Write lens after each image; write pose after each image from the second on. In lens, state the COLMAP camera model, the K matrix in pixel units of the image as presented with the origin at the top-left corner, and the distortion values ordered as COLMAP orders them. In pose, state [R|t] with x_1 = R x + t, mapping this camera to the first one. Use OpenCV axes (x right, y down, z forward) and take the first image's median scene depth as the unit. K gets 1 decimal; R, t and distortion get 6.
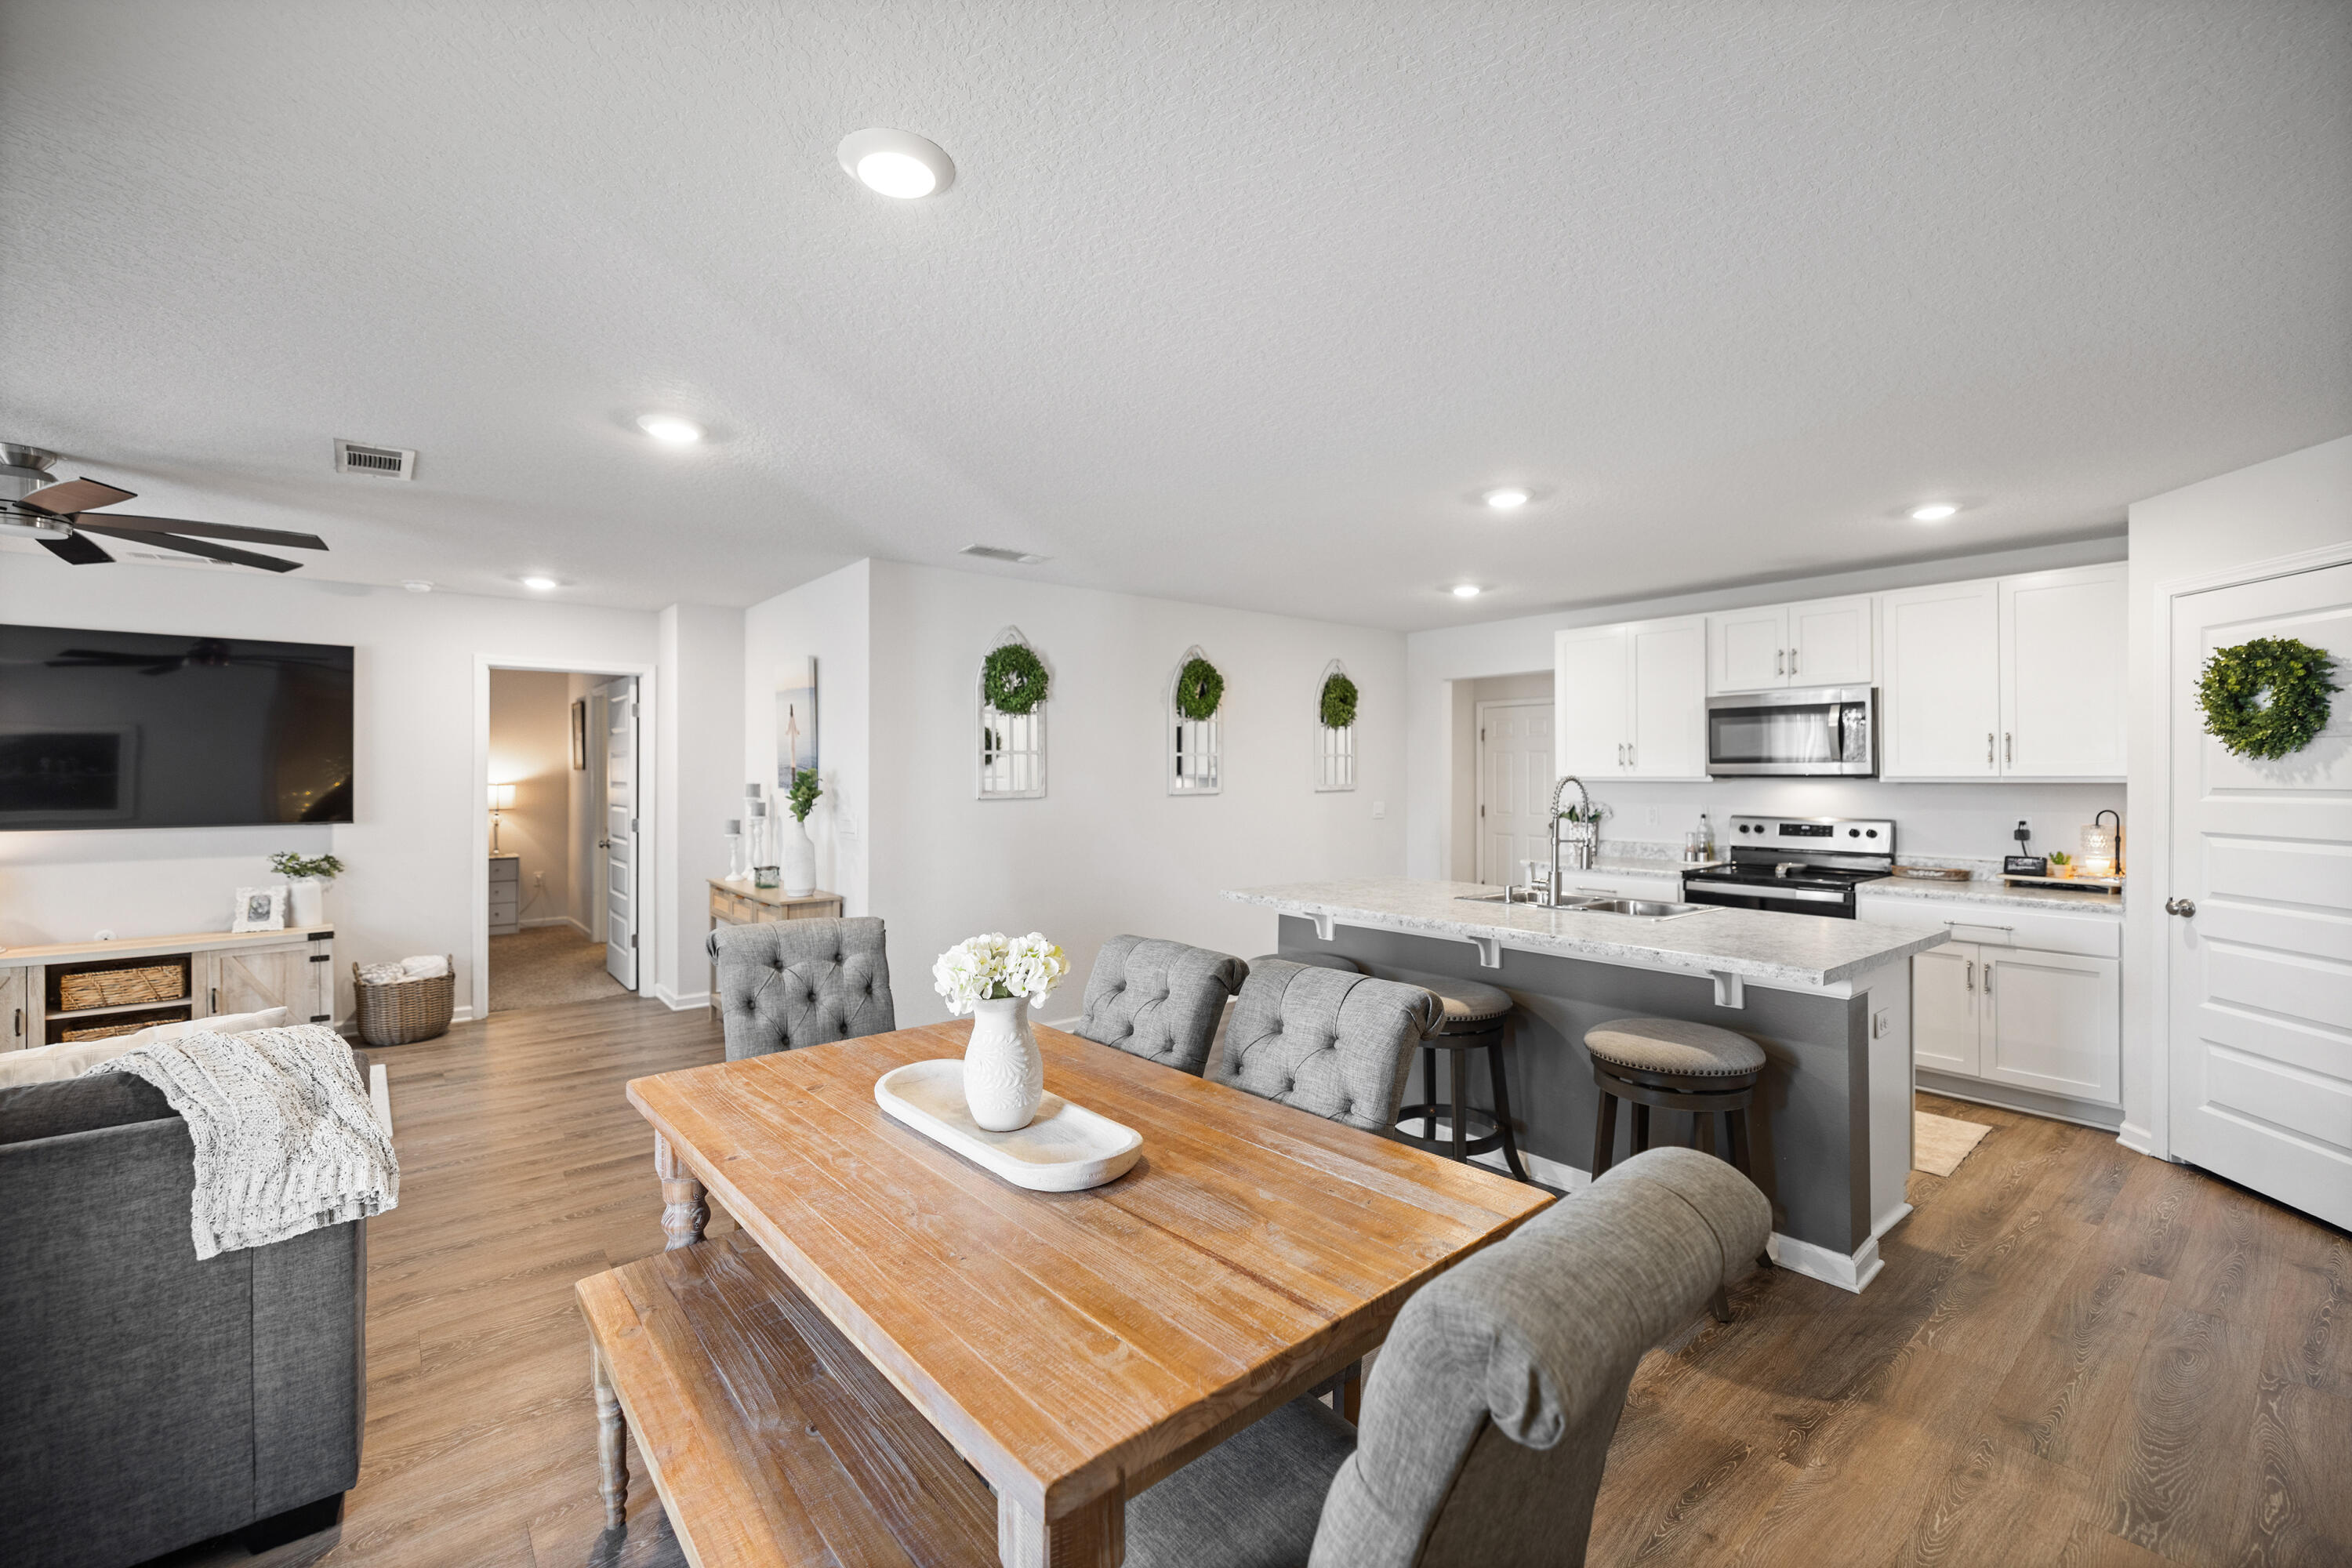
lens RADIAL K [[989.5, 0, 1176.7], [0, 989.5, 770.8], [0, 0, 1]] dist [-0.002439, -0.000502]
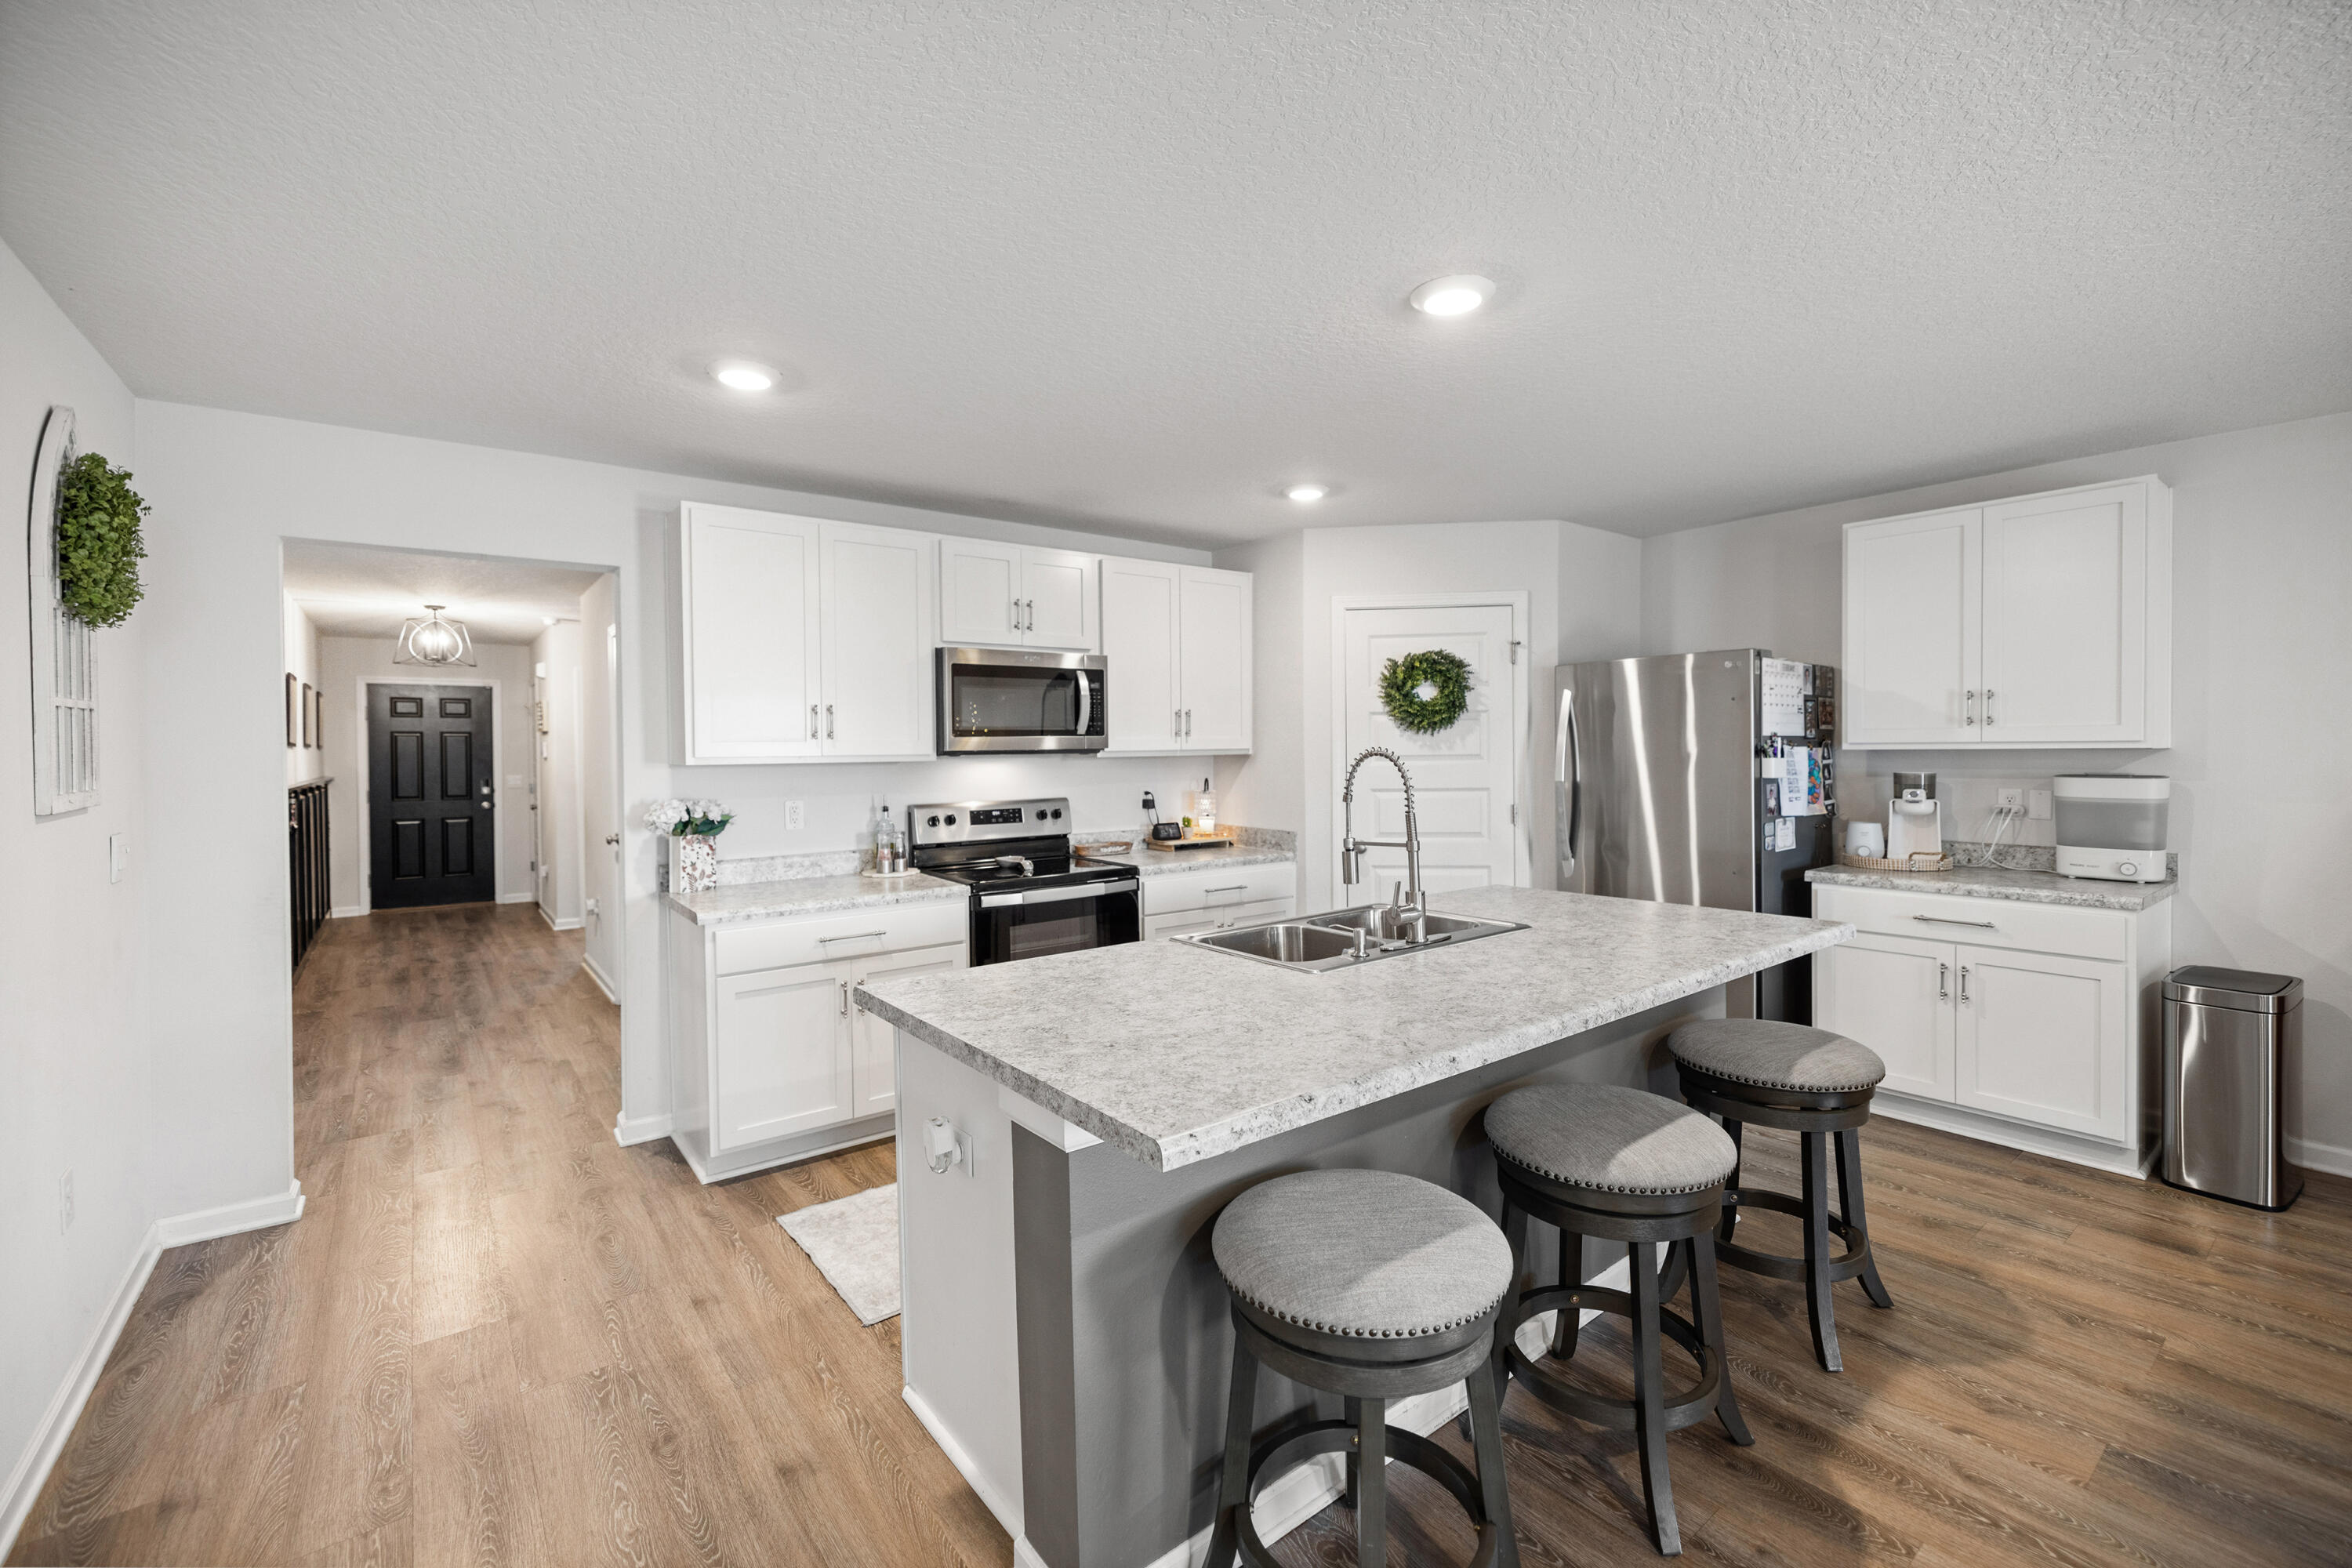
lens RADIAL K [[989.5, 0, 1187.3], [0, 989.5, 765.5], [0, 0, 1]] dist [-0.002439, -0.000502]
pose [[0.028953, -0.015858, 0.999455, -0.242616], [0.009166, 0.999836, 0.015598, 0.005507], [-0.999539, 0.008710, 0.029094, 0.949177]]
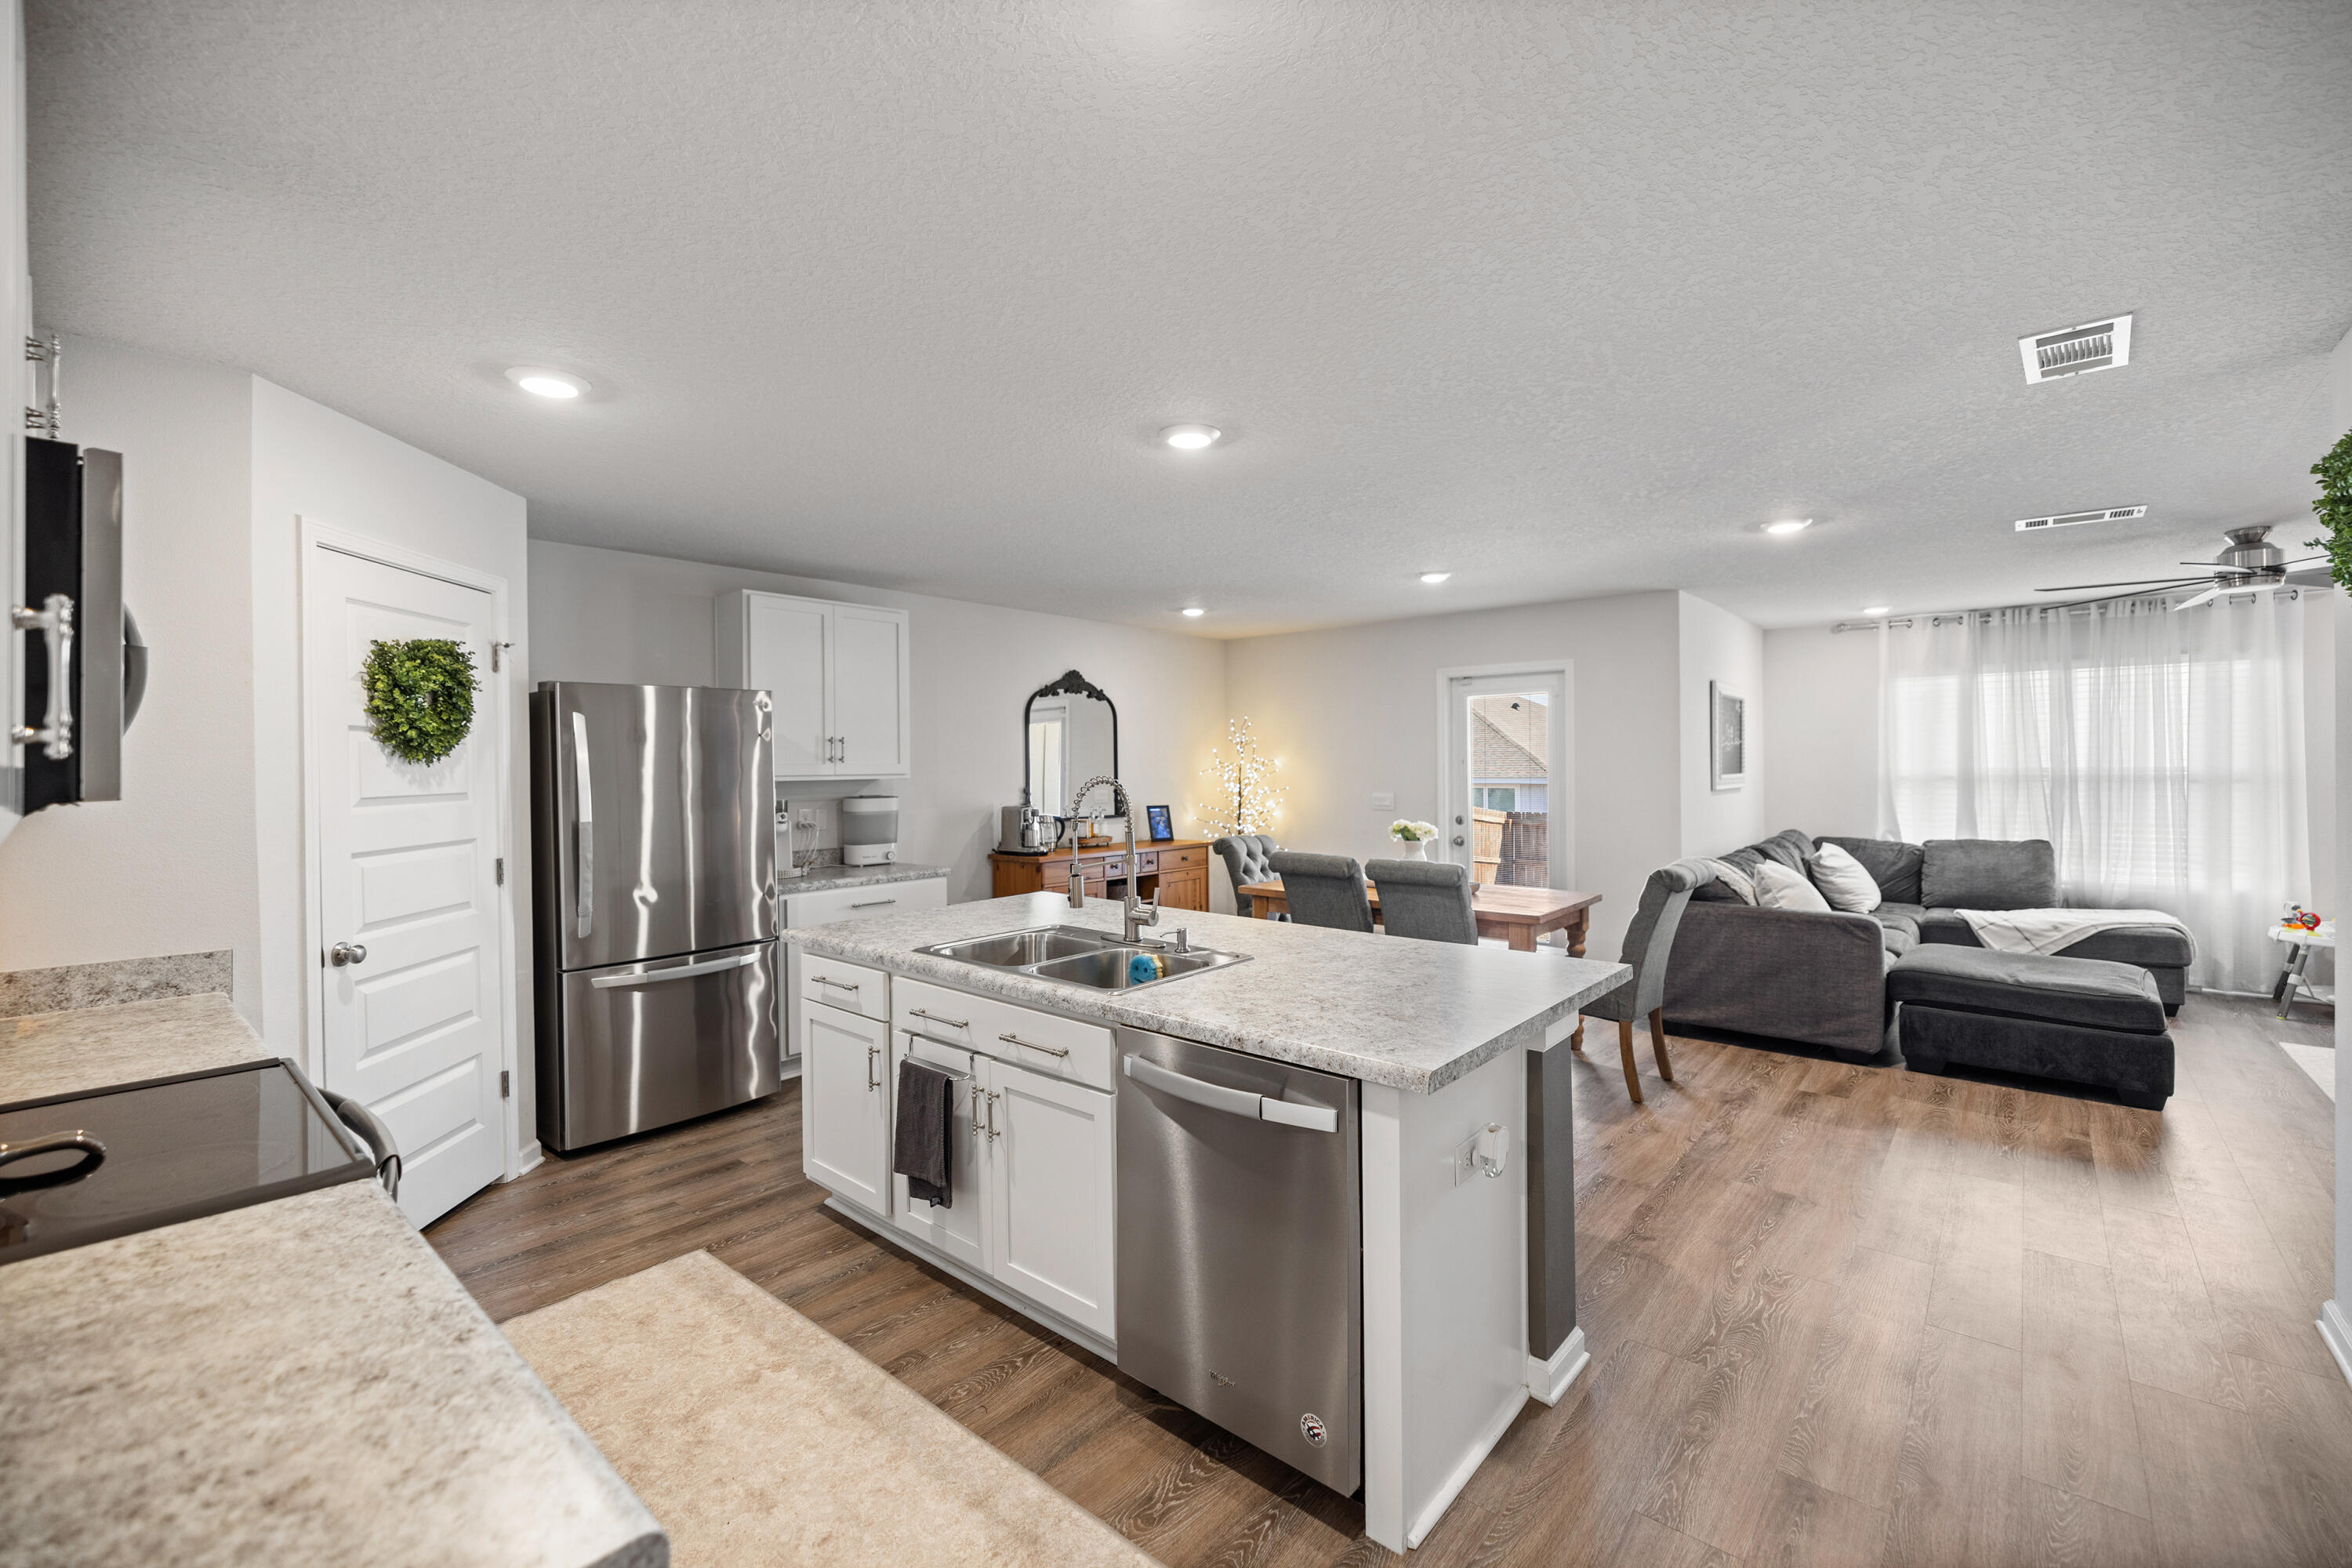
lens RADIAL K [[989.5, 0, 1179.4], [0, 989.5, 762.8], [0, 0, 1]] dist [-0.002439, -0.000502]
pose [[-0.985711, 0.009181, -0.168193, 0.400000], [0.009550, 0.999953, -0.001381, -0.003508], [0.168172, -0.002968, -0.985753, 1.496865]]
